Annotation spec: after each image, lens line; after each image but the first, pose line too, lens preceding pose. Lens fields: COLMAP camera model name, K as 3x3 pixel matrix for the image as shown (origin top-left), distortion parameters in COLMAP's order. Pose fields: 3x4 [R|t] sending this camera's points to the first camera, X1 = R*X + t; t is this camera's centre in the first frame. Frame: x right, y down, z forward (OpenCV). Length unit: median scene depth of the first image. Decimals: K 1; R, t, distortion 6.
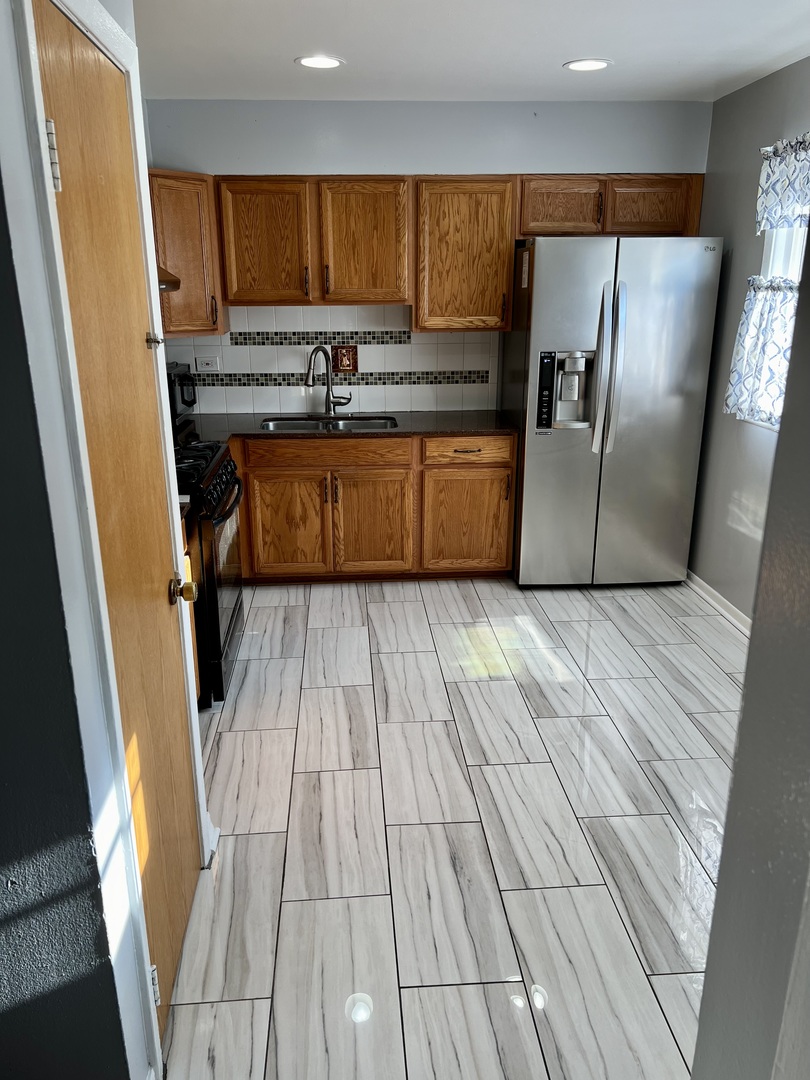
lens RADIAL K [[802.9, 0, 396.3], [0, 802.9, 541.6], [0, 0, 1]] dist [0.039286, -0.048669]
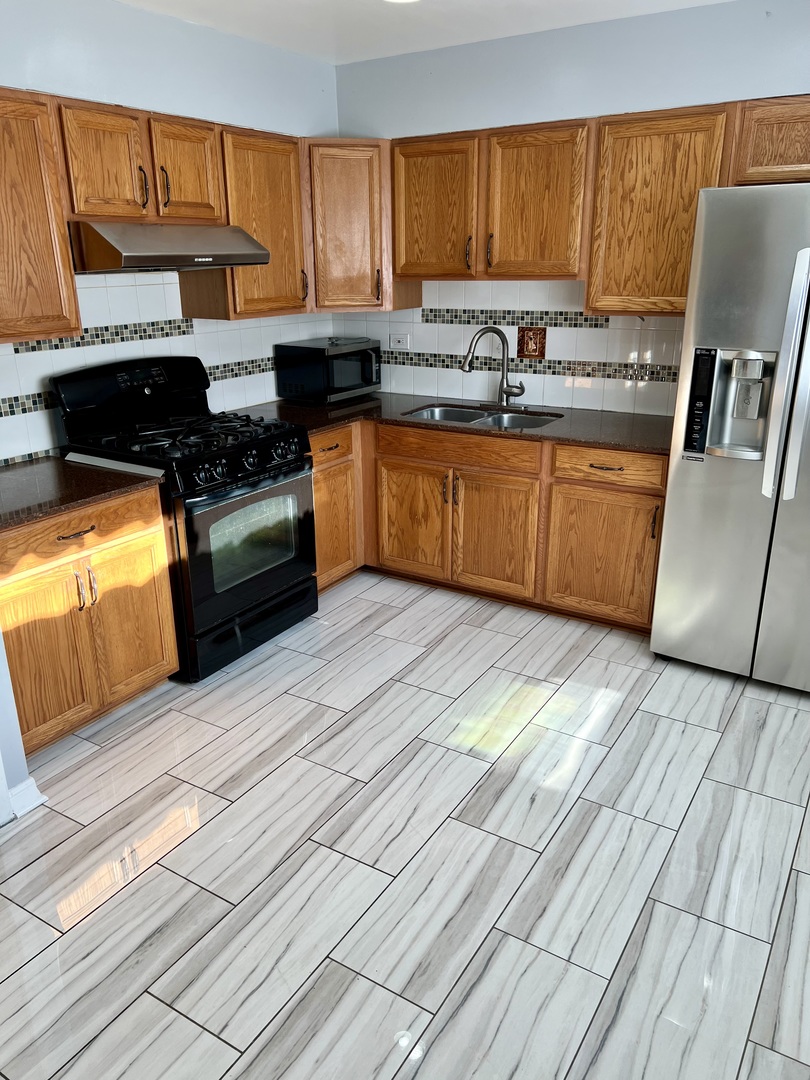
lens RADIAL K [[802.9, 0, 398.1], [0, 802.9, 540.9], [0, 0, 1]] dist [0.039286, -0.048669]
pose [[0.806046, 0.192261, -0.559755, 0.382884], [-0.173987, 0.980951, 0.086390, -0.076044], [0.565702, 0.027755, 0.824143, 0.236451]]
